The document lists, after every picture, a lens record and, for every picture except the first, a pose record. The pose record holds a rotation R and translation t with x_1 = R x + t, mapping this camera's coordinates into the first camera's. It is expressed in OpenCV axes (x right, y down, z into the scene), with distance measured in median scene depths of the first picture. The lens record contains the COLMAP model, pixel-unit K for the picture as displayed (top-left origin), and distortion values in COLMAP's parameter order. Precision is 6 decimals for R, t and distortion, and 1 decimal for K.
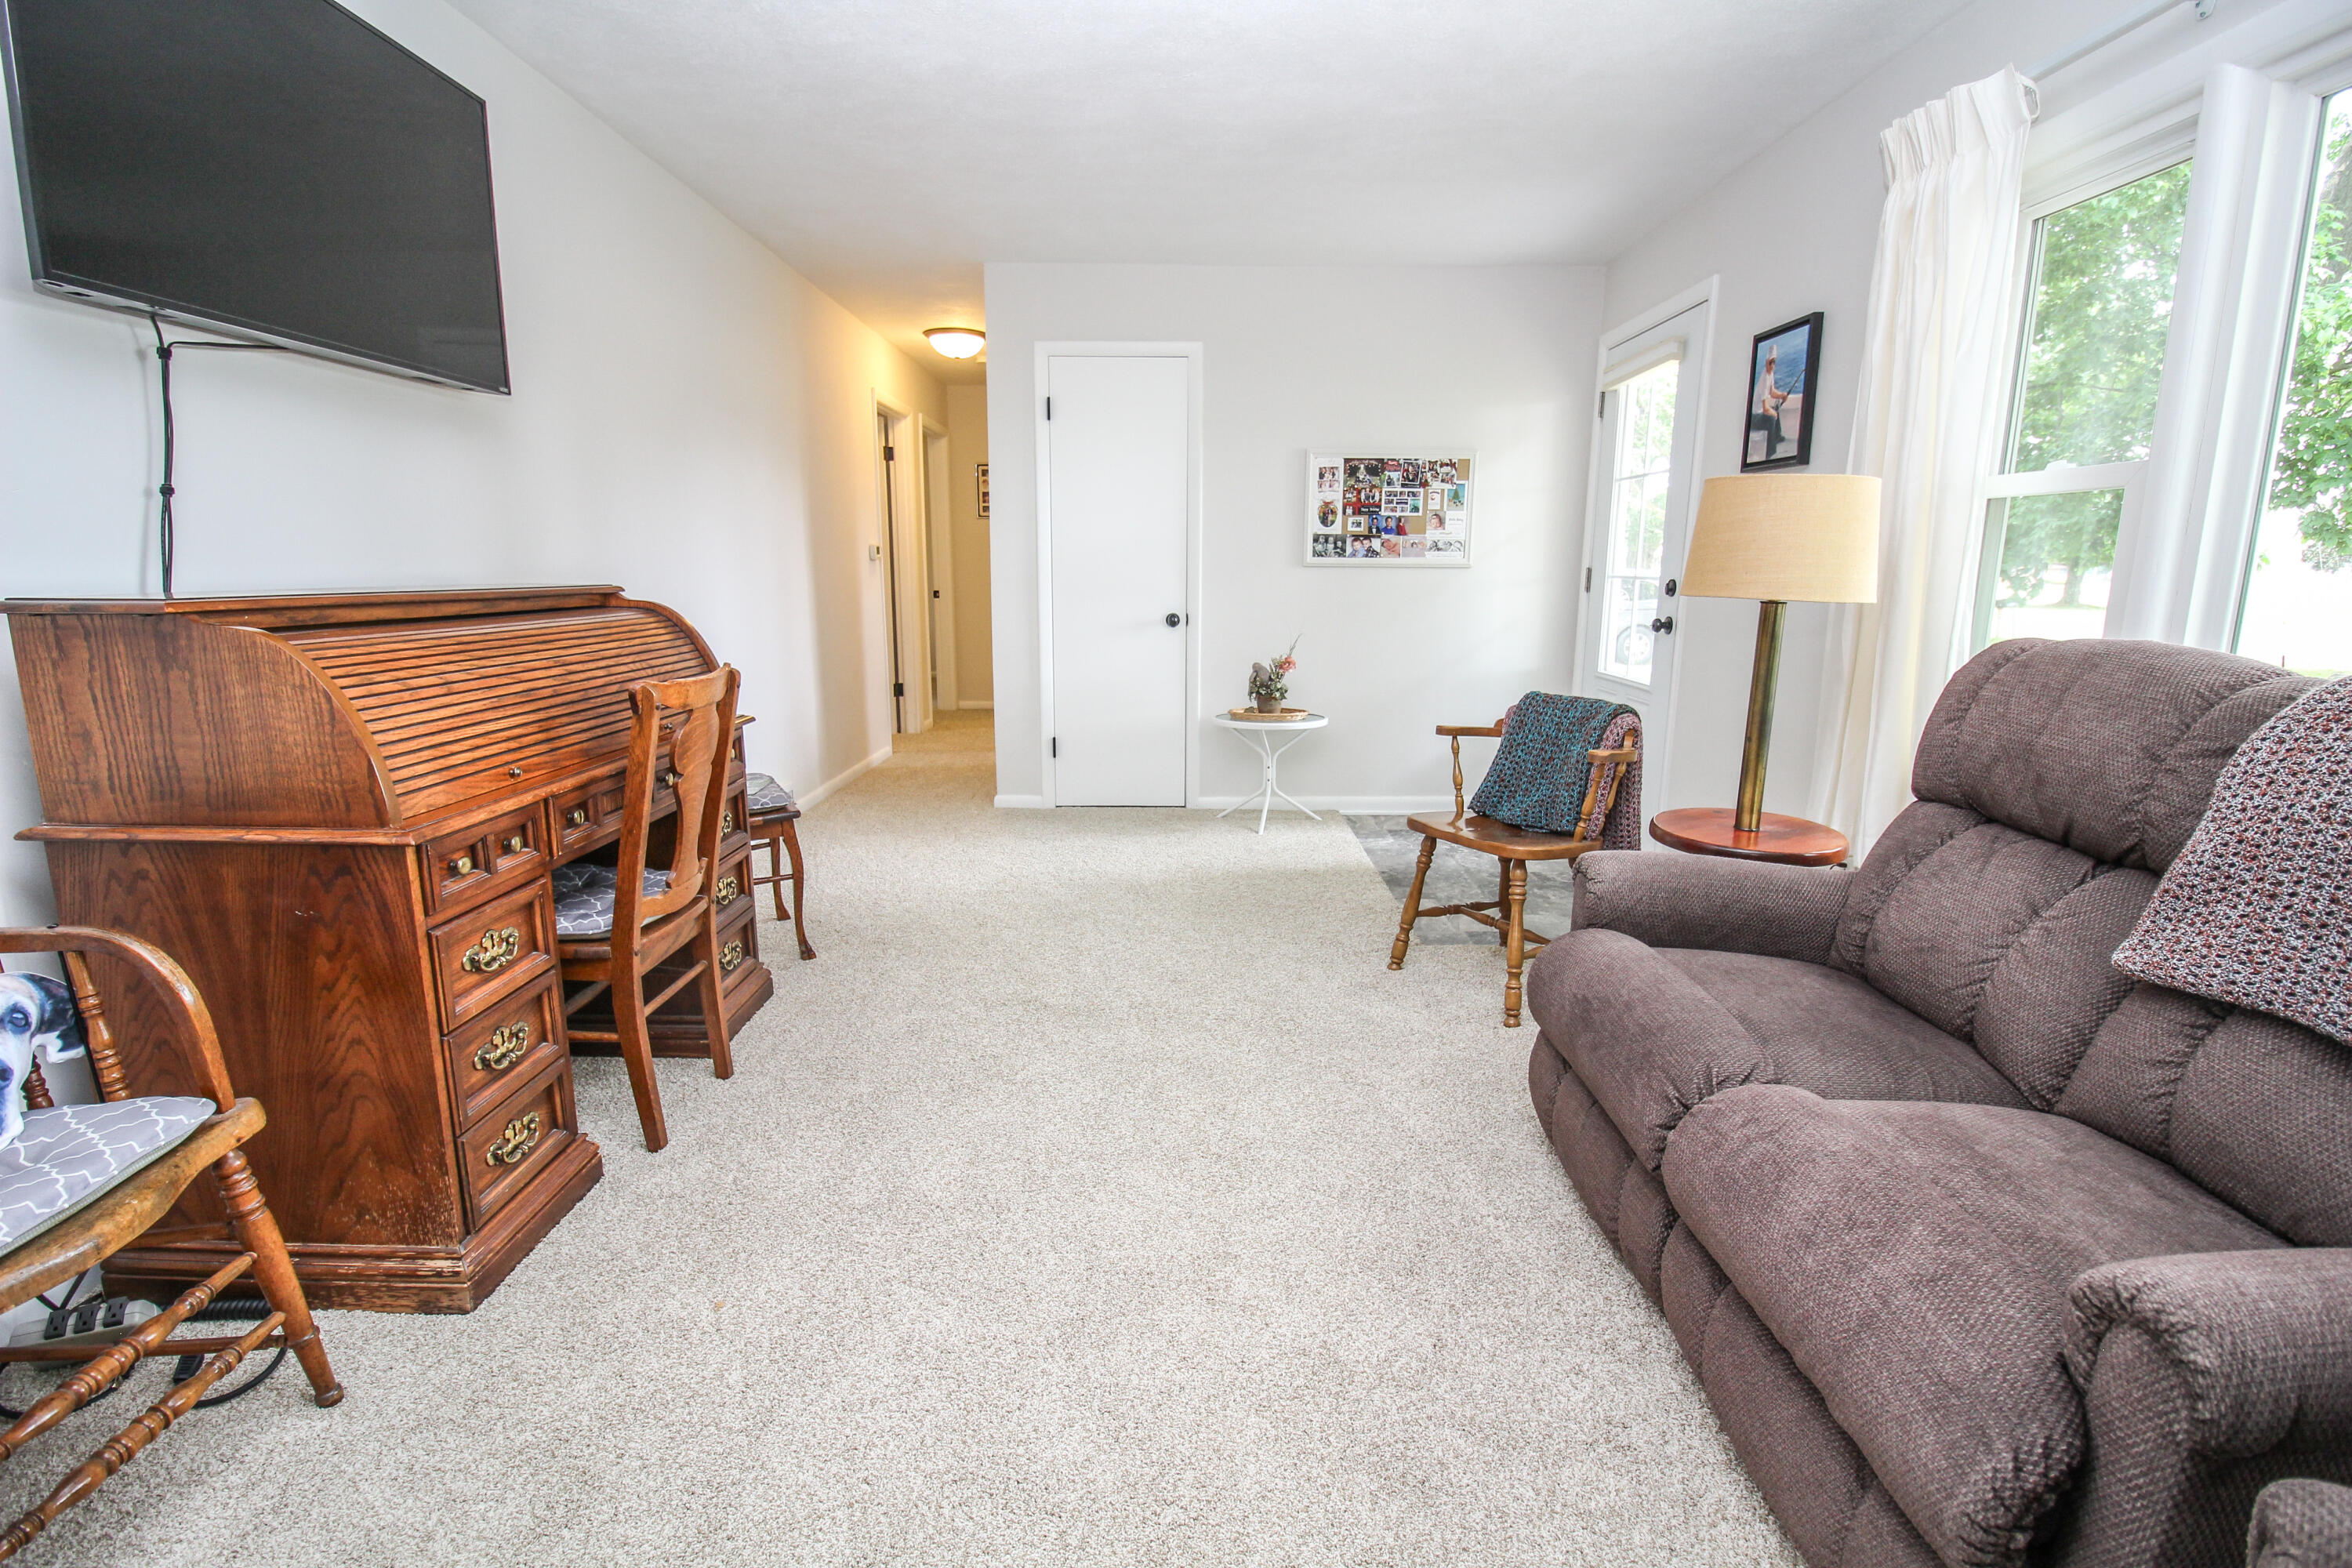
lens RADIAL K [[1104.9, 0, 1159.9], [0, 1104.9, 776.3], [0, 0, 1]] dist [0.001212, -0.009970]
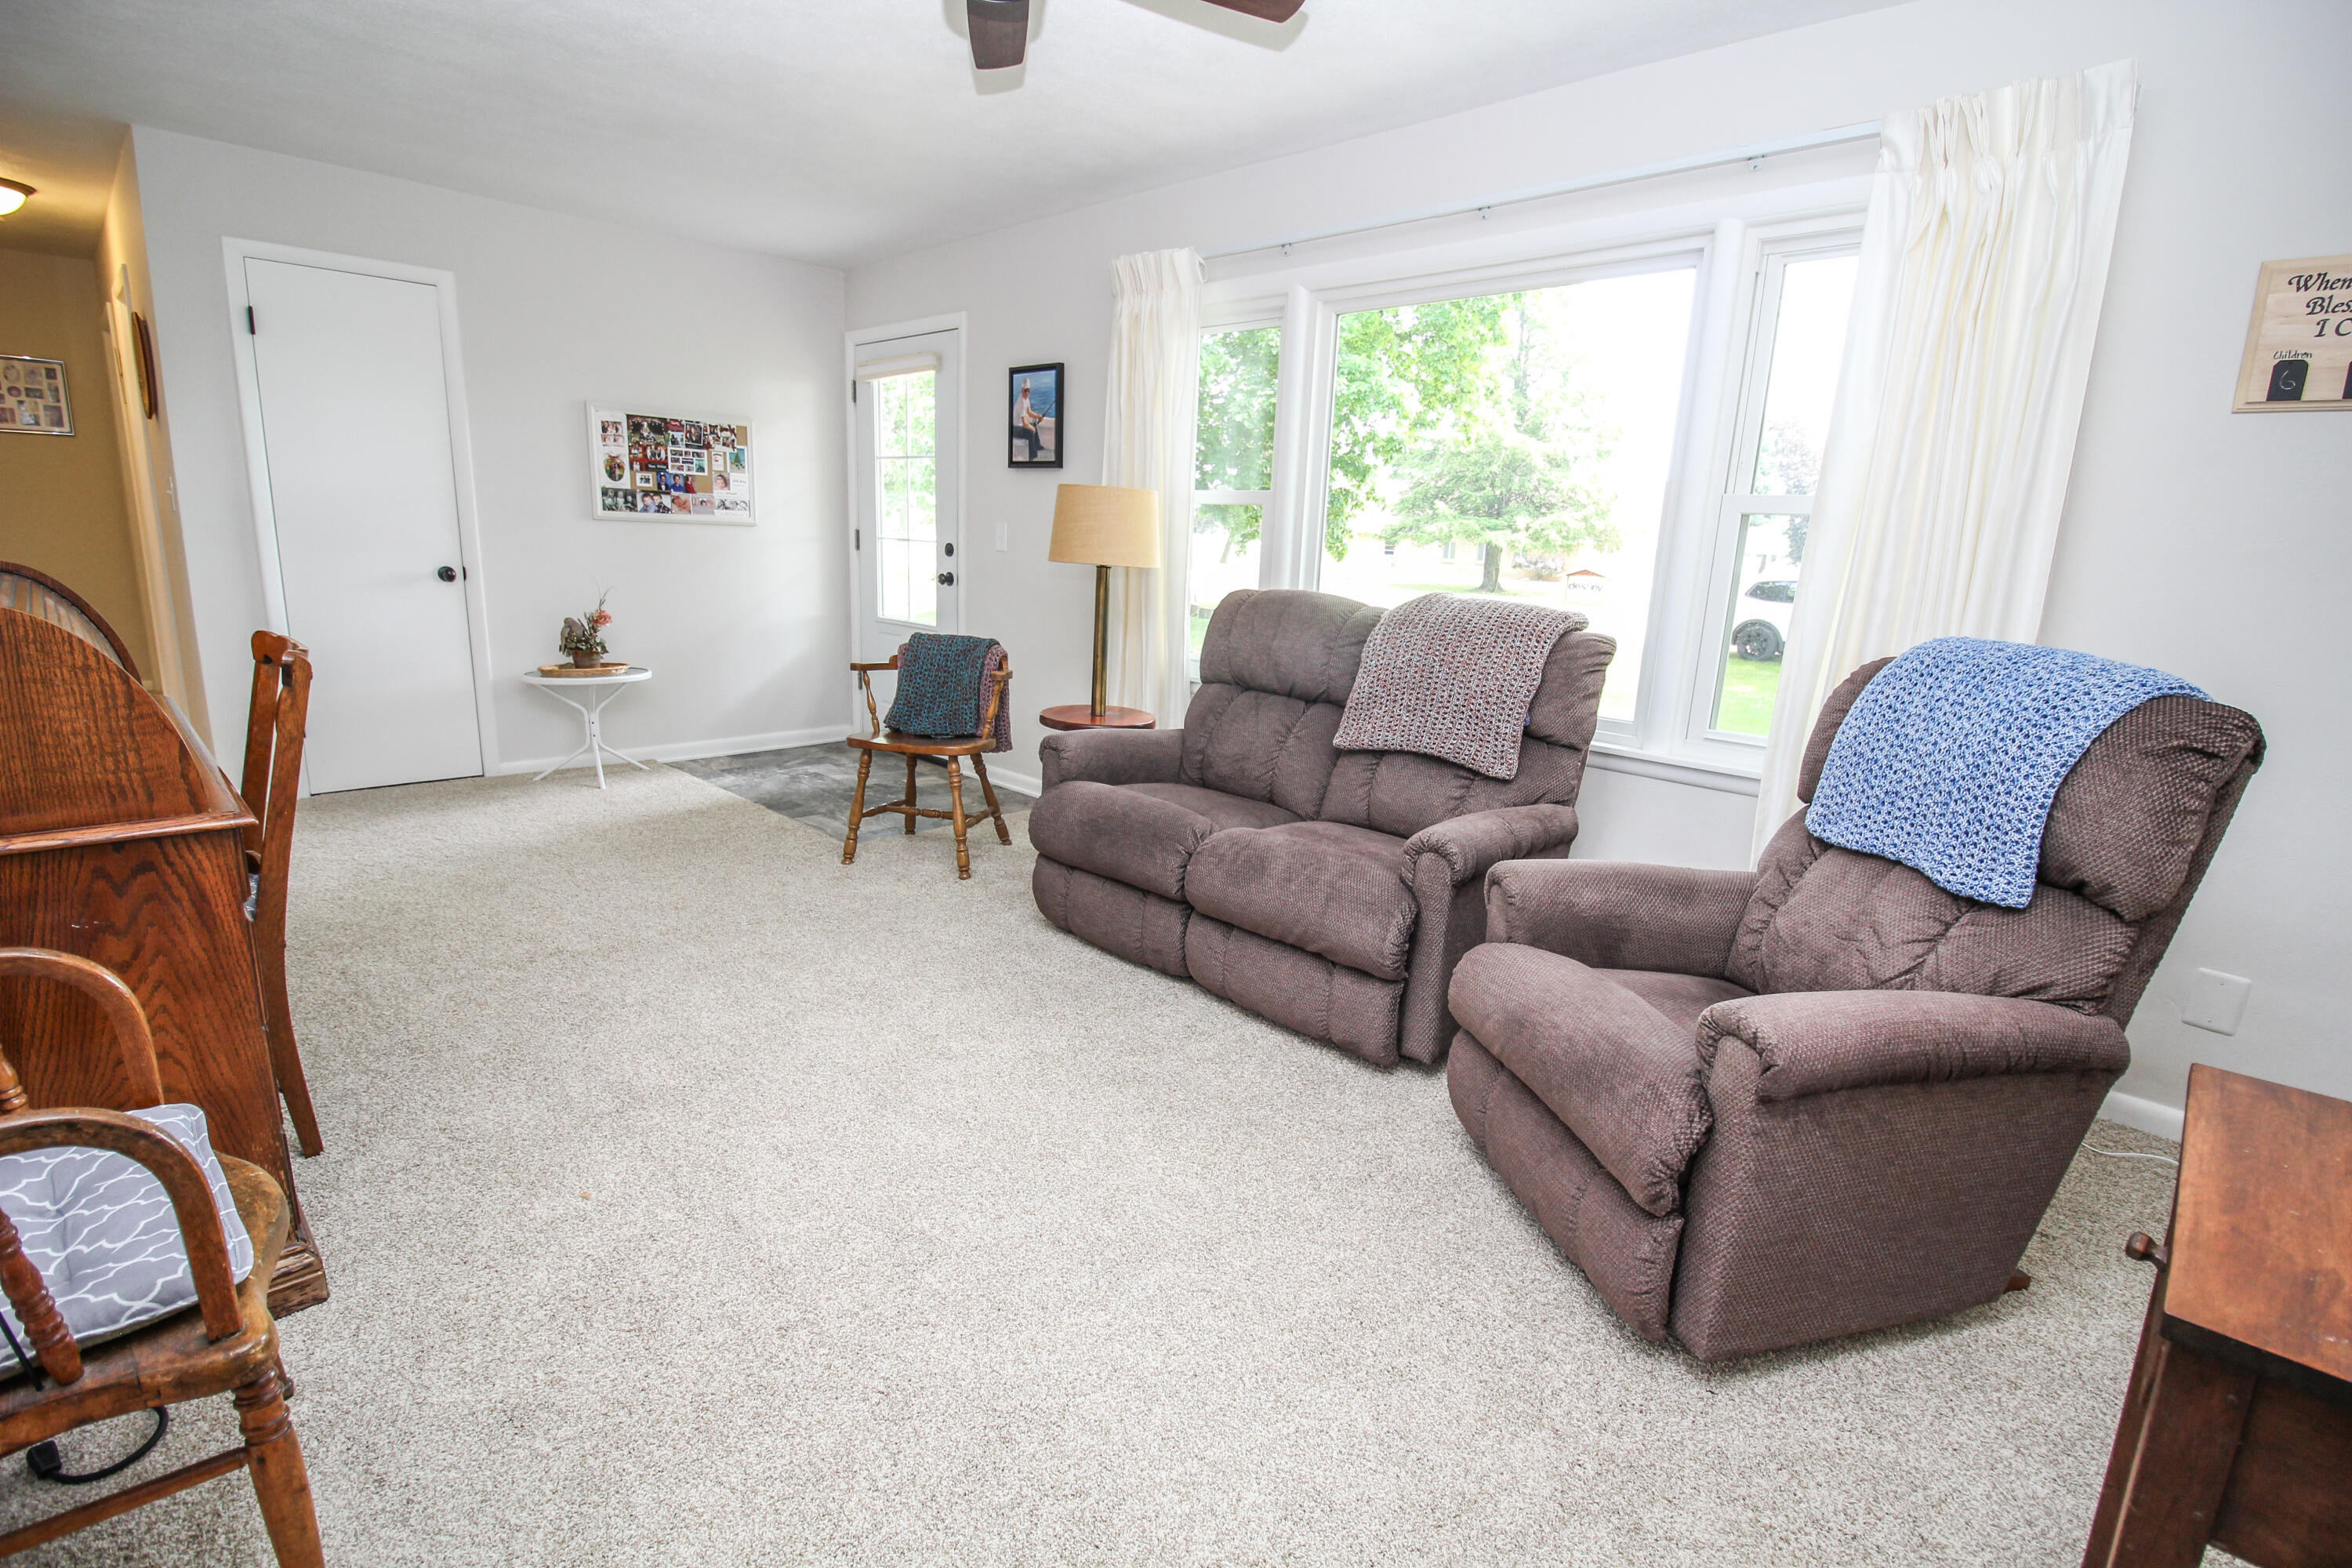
lens RADIAL K [[1104.9, 0, 1186.6], [0, 1104.9, 784.6], [0, 0, 1]] dist [0.001212, -0.009970]
pose [[0.689021, -0.135593, 0.711945, -0.386662], [0.097093, 0.990757, 0.094727, 0.007553], [-0.718209, 0.003856, 0.695817, -0.123993]]
